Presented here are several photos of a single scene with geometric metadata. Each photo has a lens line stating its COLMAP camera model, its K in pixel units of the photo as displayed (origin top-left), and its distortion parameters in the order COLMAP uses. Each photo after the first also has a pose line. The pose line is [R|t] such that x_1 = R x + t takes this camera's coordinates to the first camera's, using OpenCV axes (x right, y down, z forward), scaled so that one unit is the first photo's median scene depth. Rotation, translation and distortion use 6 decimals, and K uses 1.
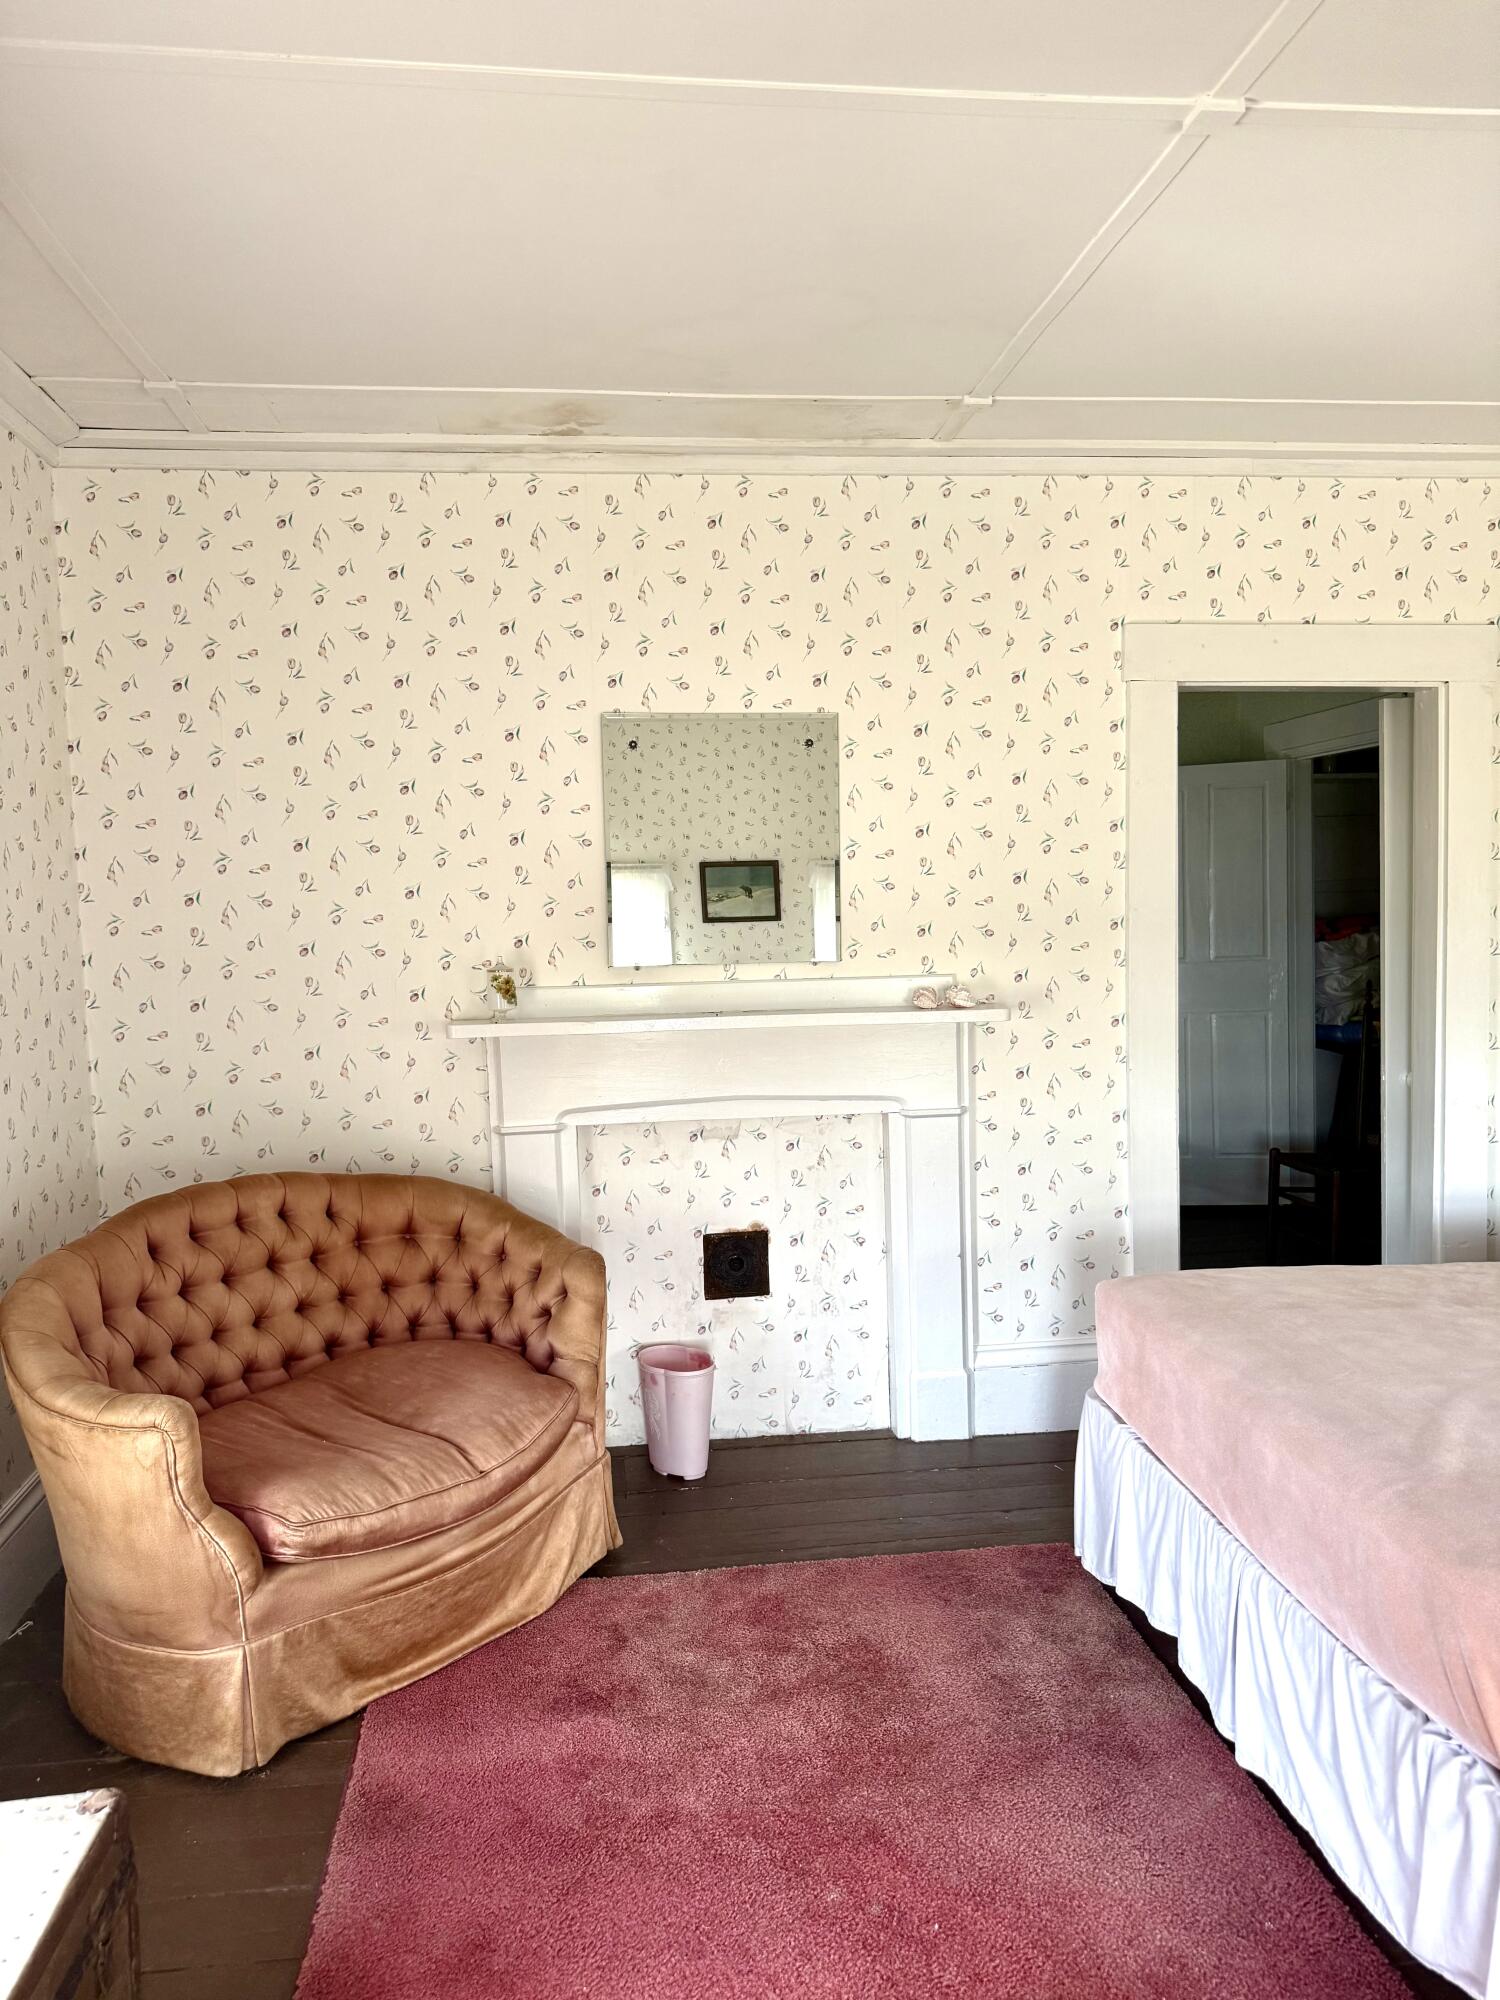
lens RADIAL K [[1401.9, 0, 754.5], [0, 1401.9, 1014.7], [0, 0, 1]] dist [0.056416, -0.075350]
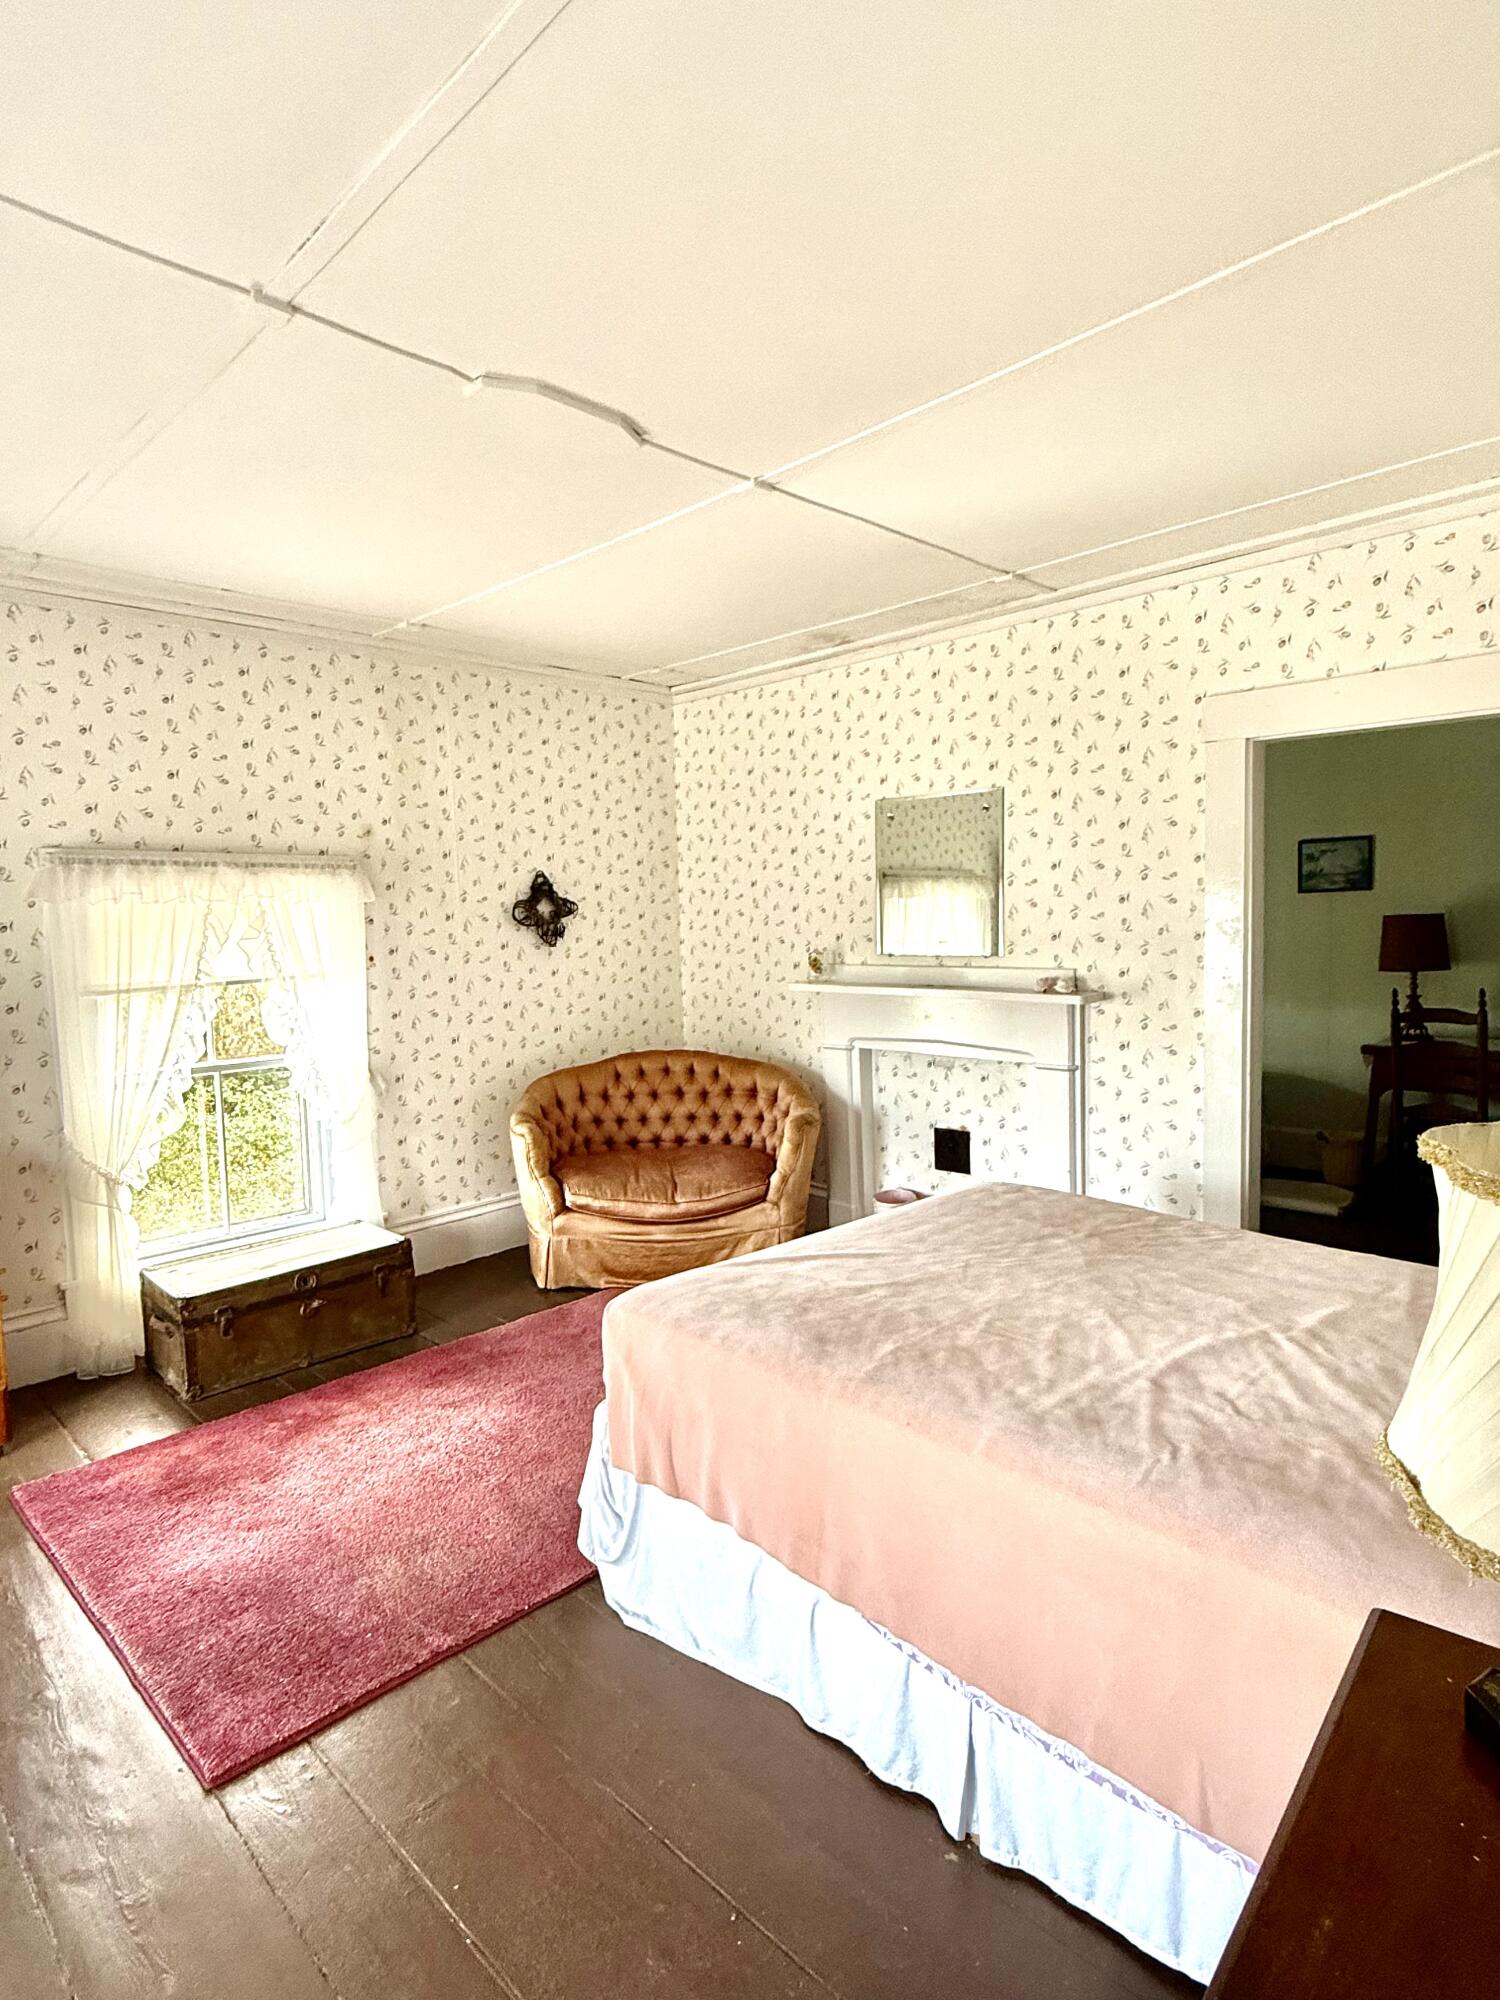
lens RADIAL K [[1088.7, 0, 742.7], [0, 1088.7, 998.2], [0, 0, 1]] dist [-0.012115, 0.004542]
pose [[0.619039, 0.068672, -0.782352, 0.813964], [-0.055389, 0.997507, 0.043730, -0.029853], [0.783404, 0.016263, 0.621299, 0.084869]]
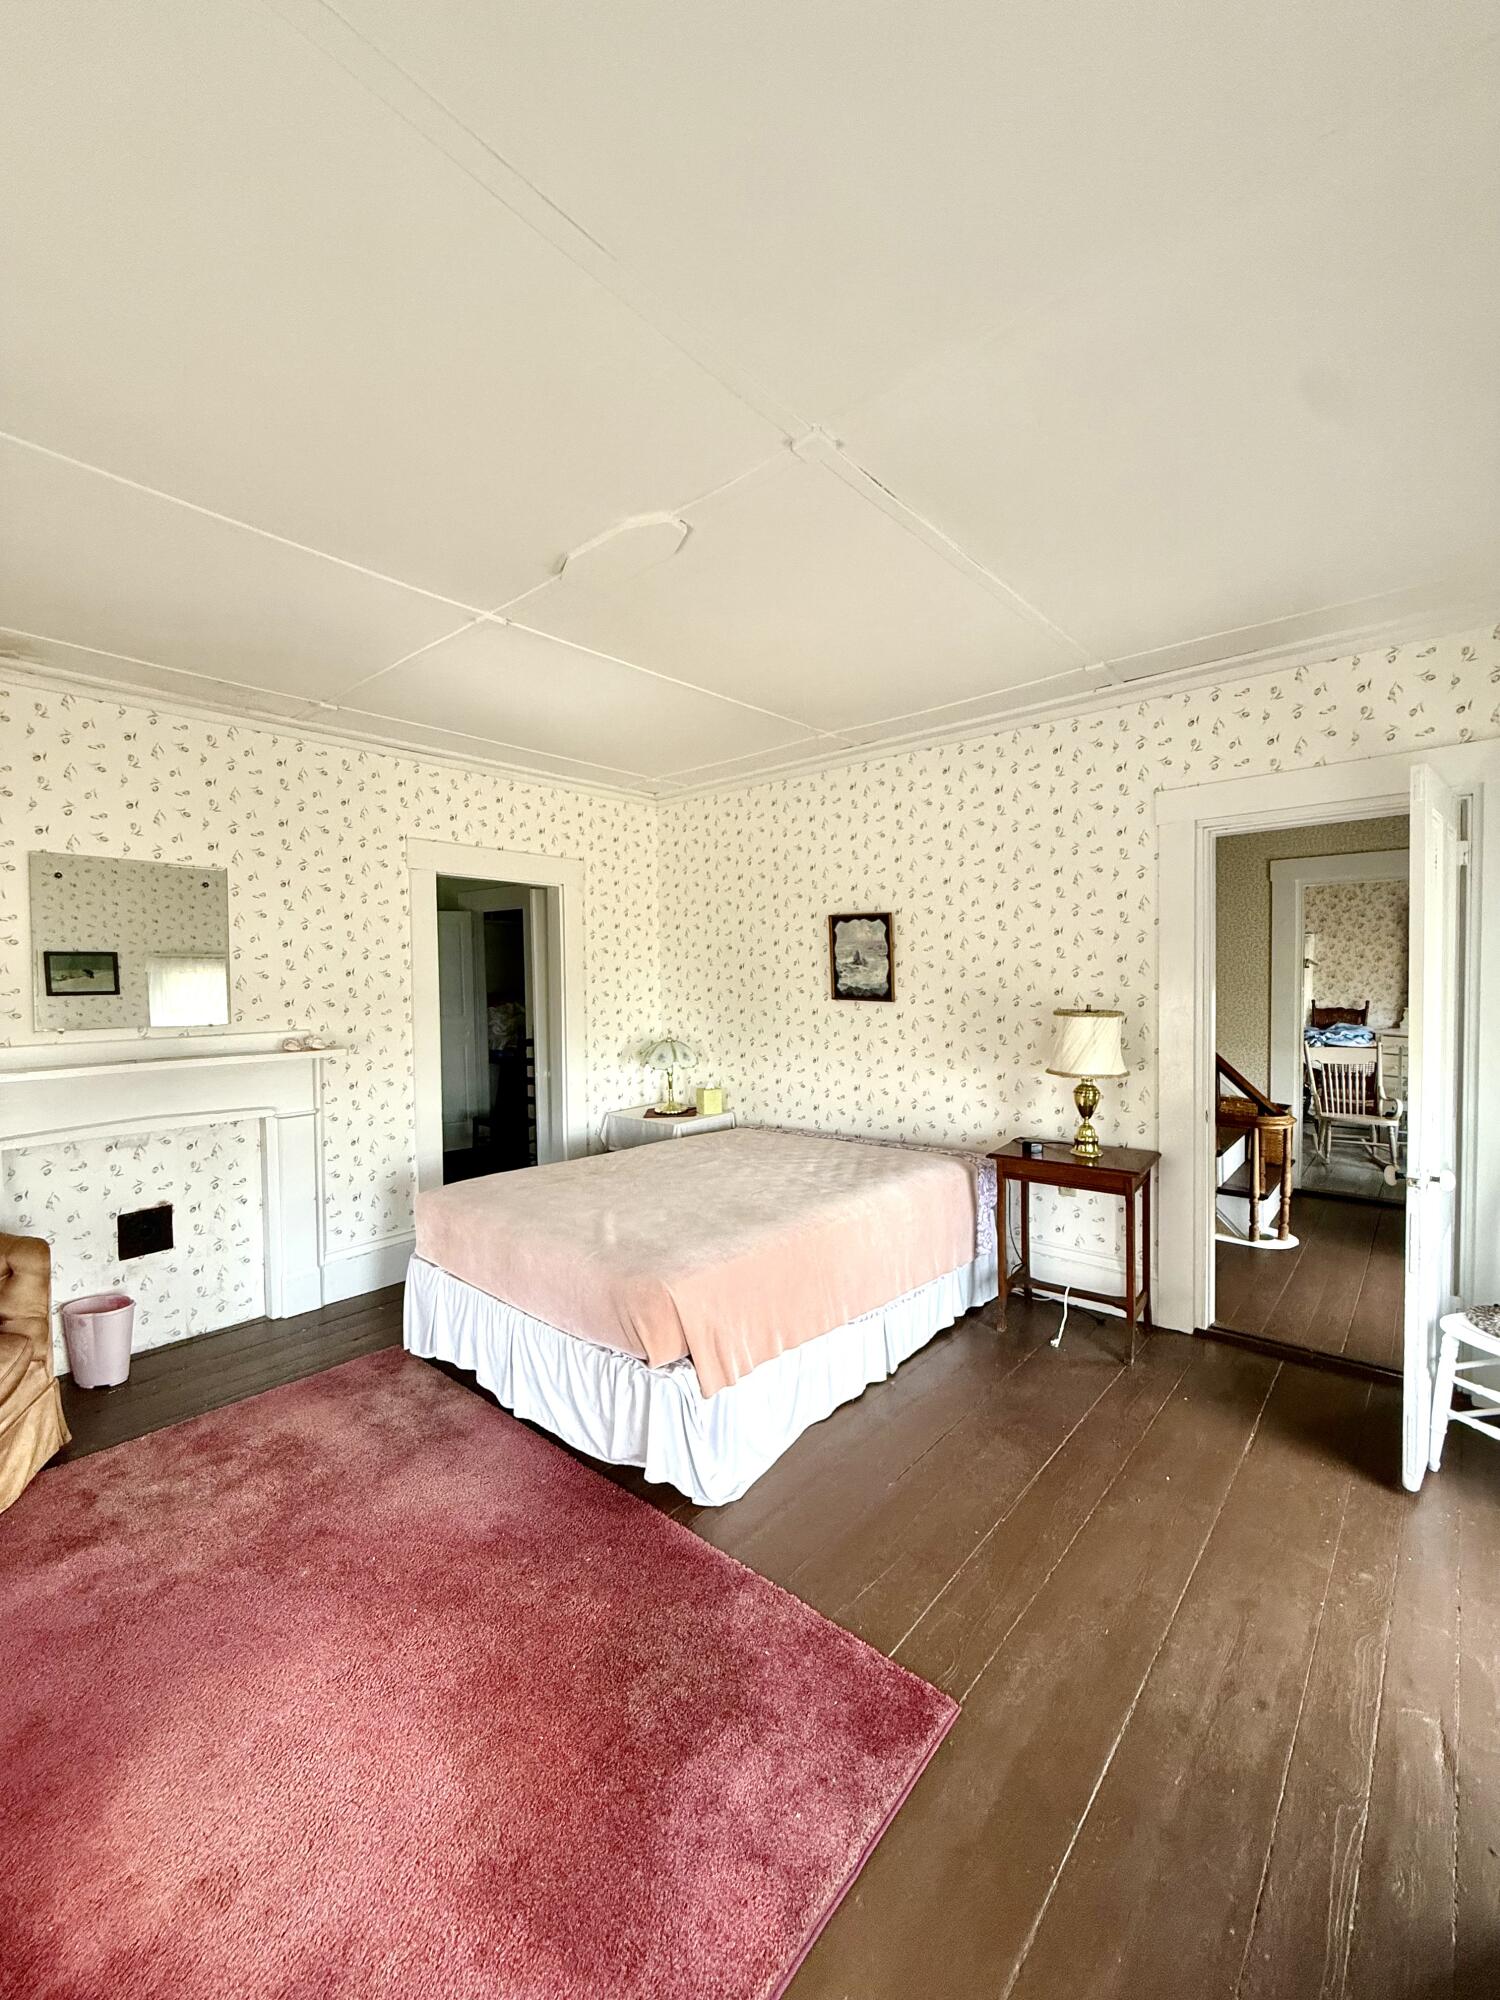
lens RADIAL K [[801.5, 0, 755.1], [0, 801.5, 1001.8], [0, 0, 1]] dist [-0.000286, -0.000187]
pose [[0.737310, -0.006186, 0.675526, -0.117269], [0.043086, 0.998353, -0.037884, -0.003069], [-0.674179, 0.057038, 0.736362, -0.071517]]
